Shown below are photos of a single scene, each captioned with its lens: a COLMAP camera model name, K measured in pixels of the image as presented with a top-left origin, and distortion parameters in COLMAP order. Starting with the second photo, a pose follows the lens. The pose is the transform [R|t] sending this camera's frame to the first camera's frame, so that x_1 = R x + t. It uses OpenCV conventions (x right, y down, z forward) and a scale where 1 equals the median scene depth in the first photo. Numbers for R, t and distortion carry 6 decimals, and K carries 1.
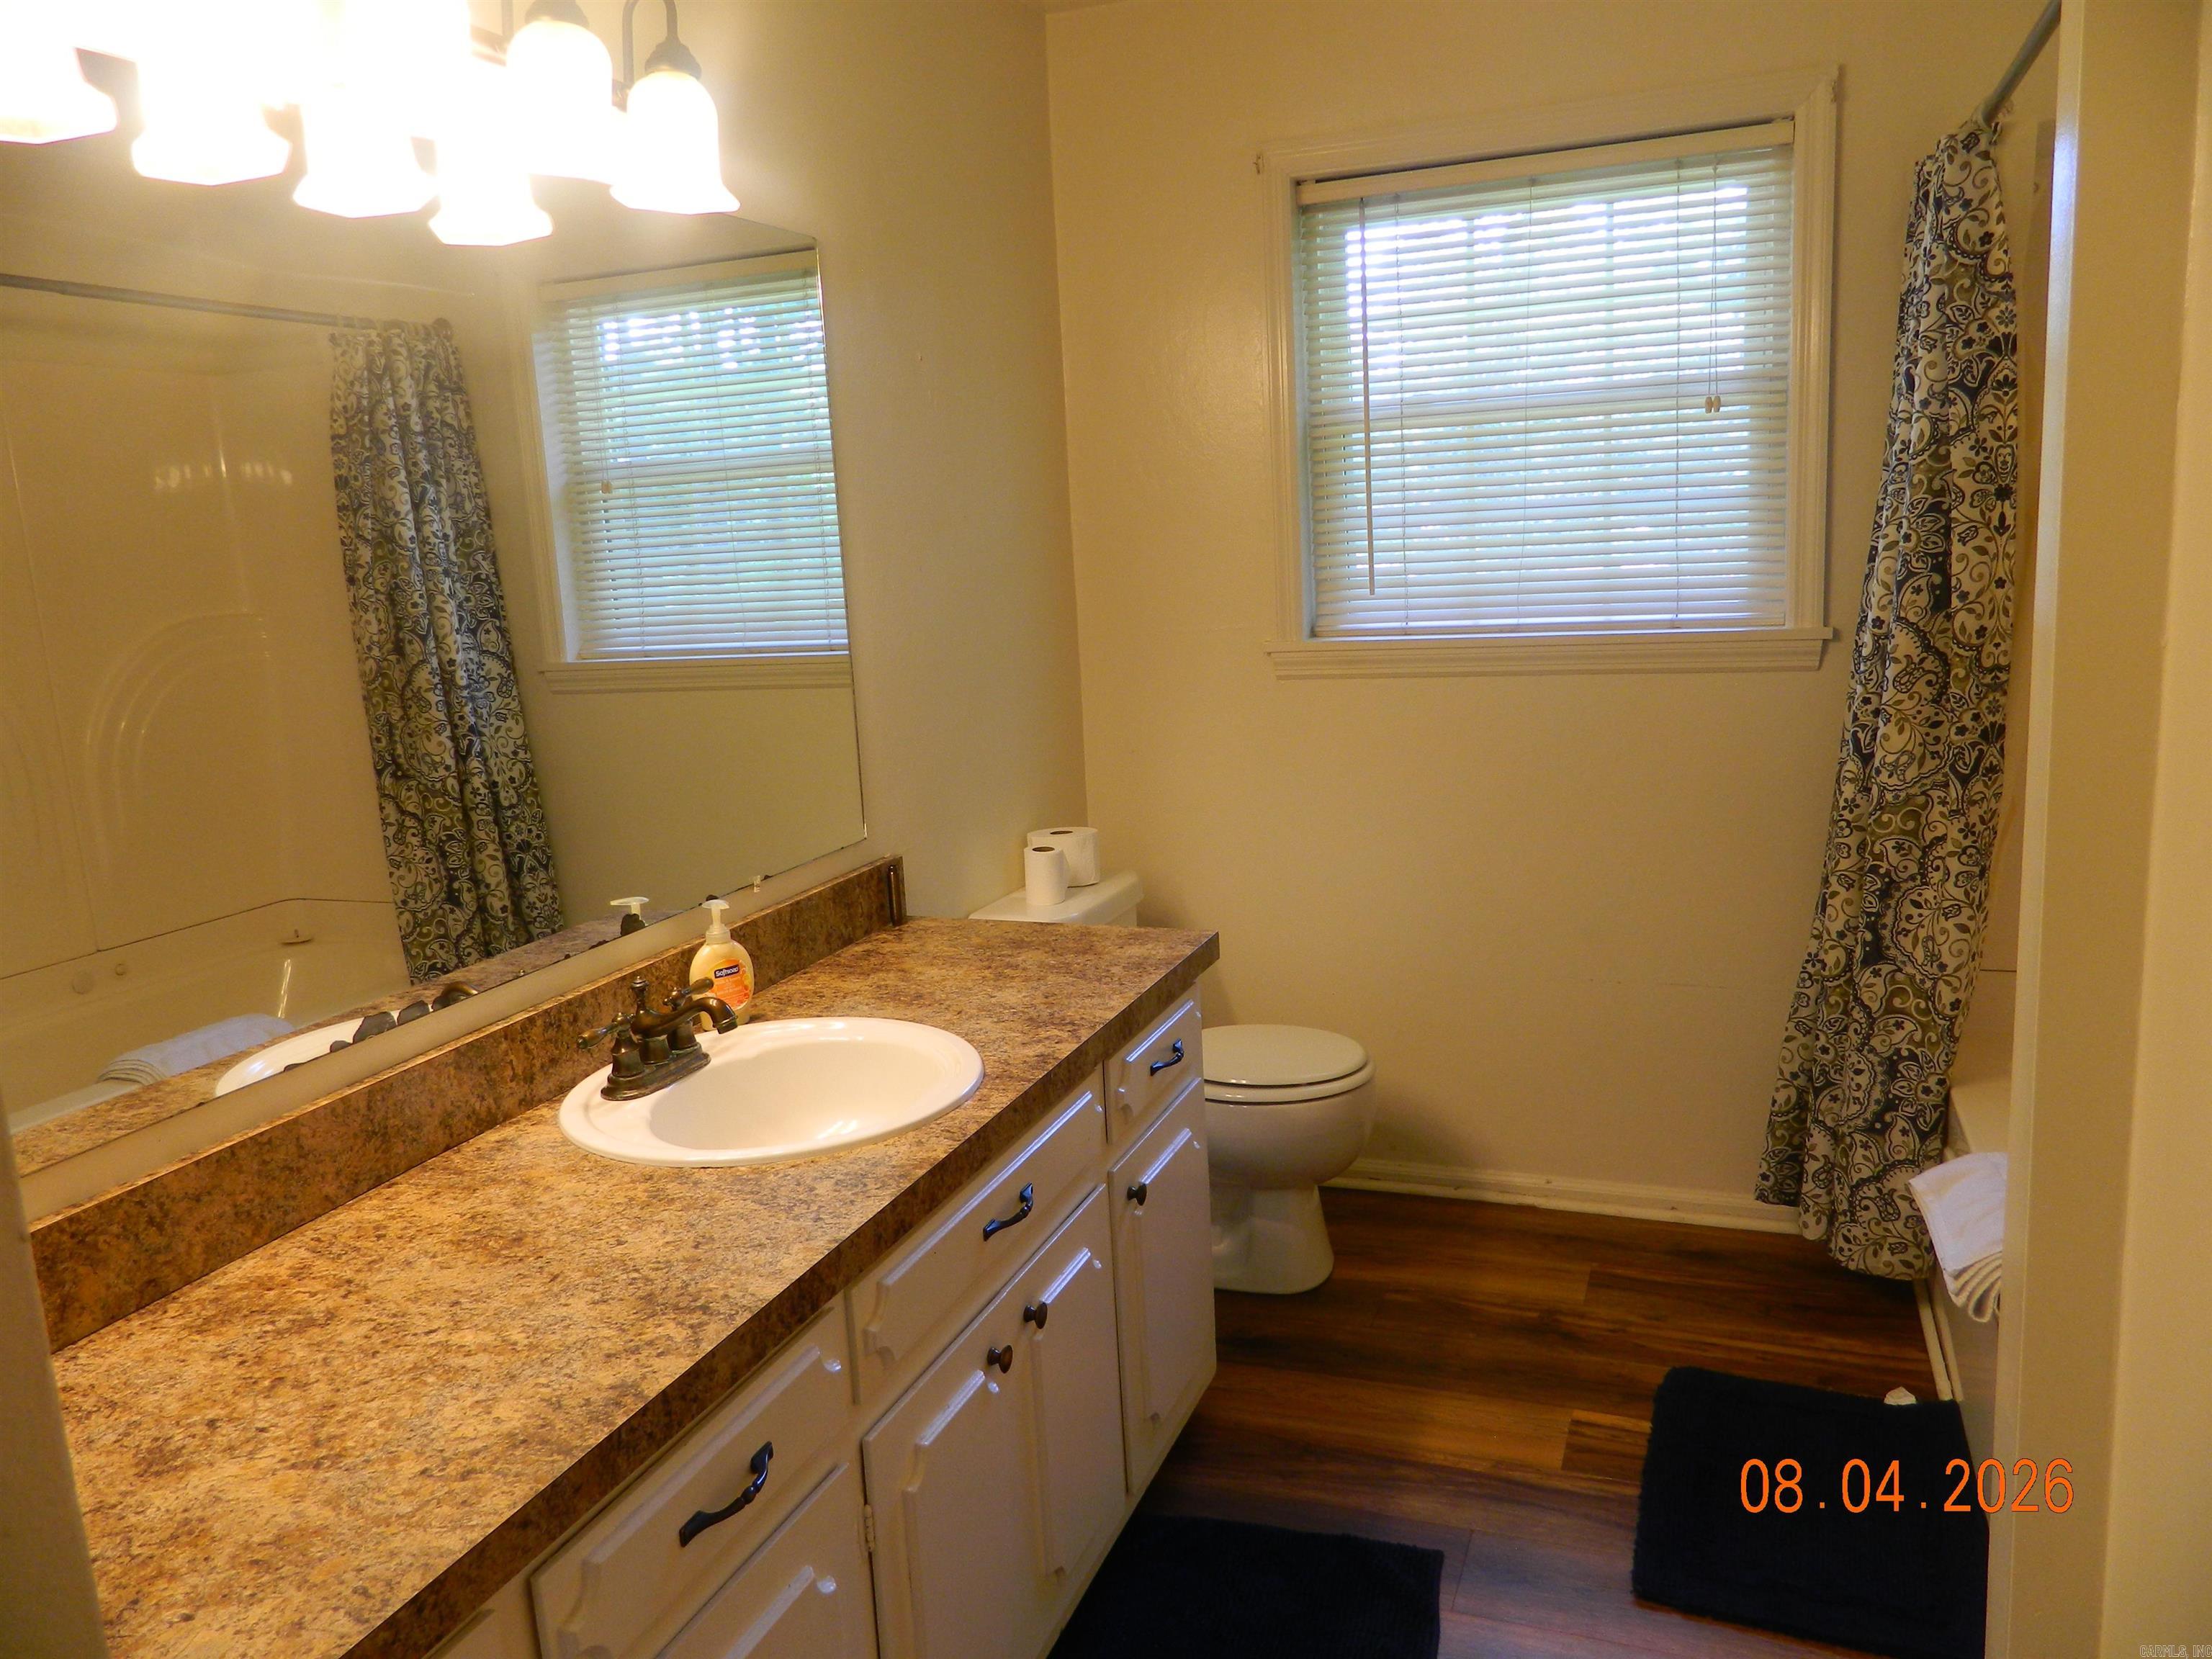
lens RADIAL K [[1642.6, 0, 1103.6], [0, 1642.6, 833.1], [0, 0, 1]] dist [0.002195, 0.006765]
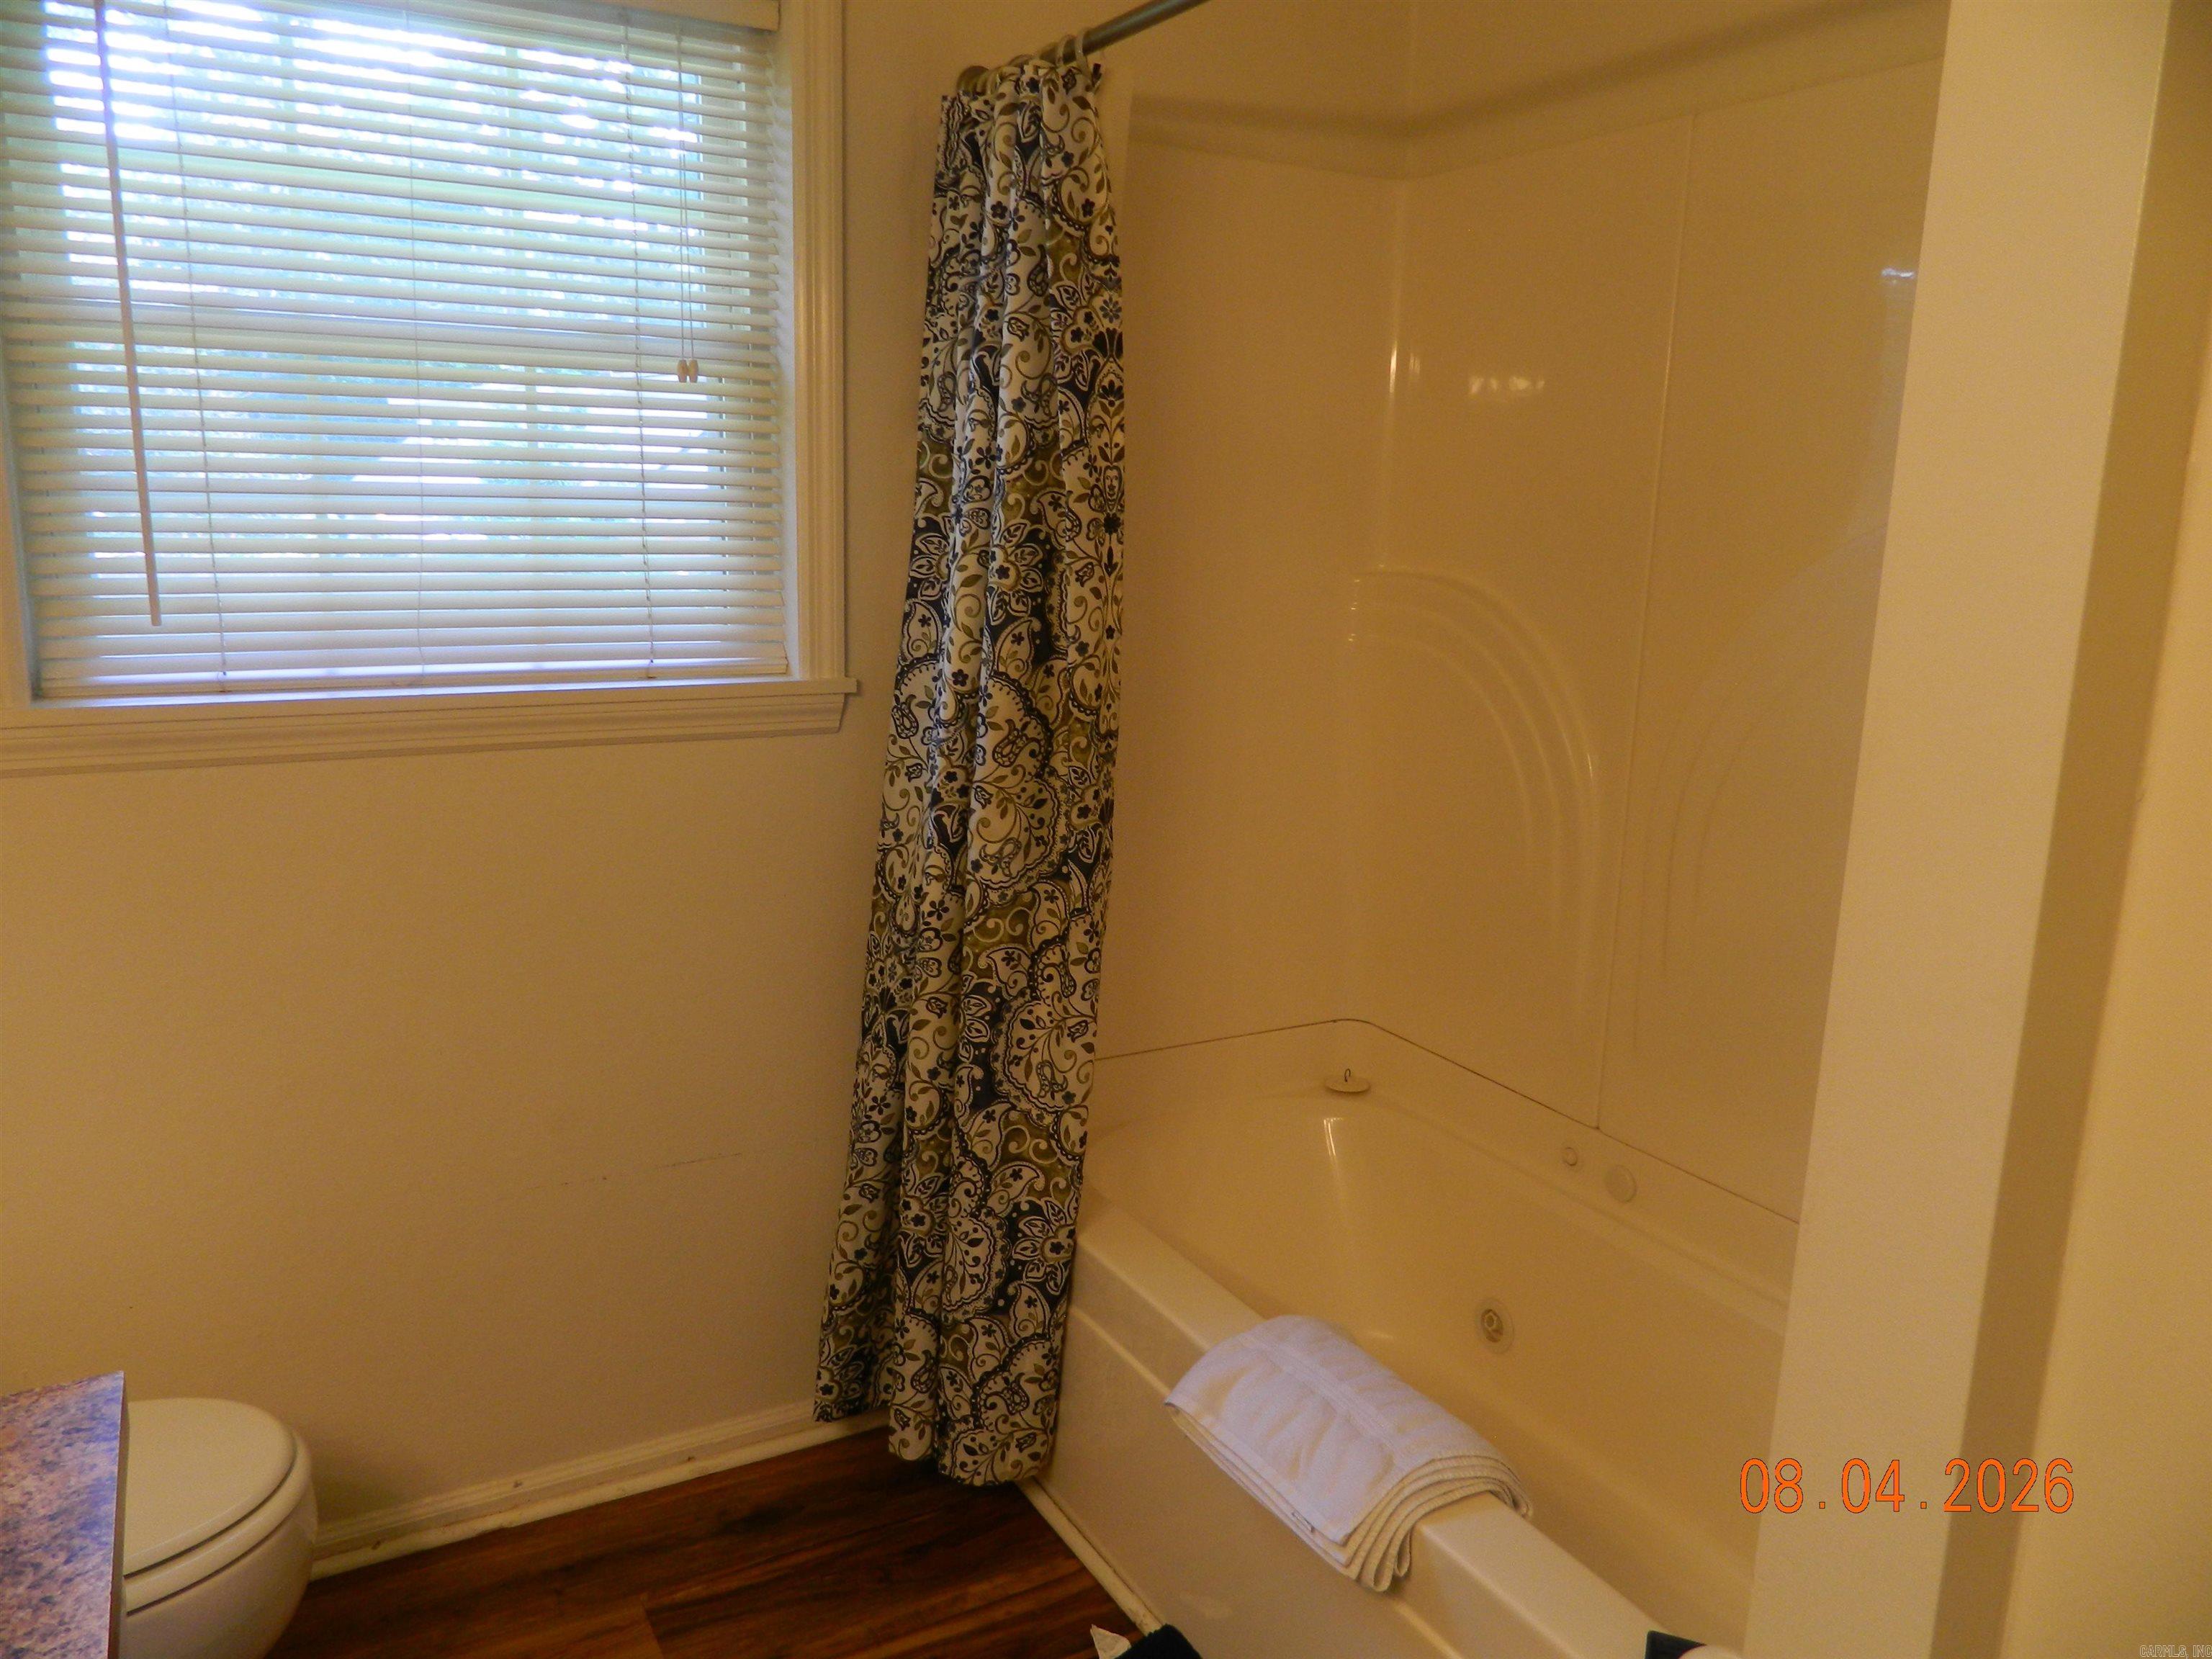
lens RADIAL K [[1642.6, 0, 1106.8], [0, 1642.6, 821.7], [0, 0, 1]] dist [0.002195, 0.006765]
pose [[0.634017, -0.086028, 0.768519, -0.094423], [0.085483, 0.995499, 0.040913, -0.086229], [-0.768580, 0.039756, 0.638517, 0.451208]]
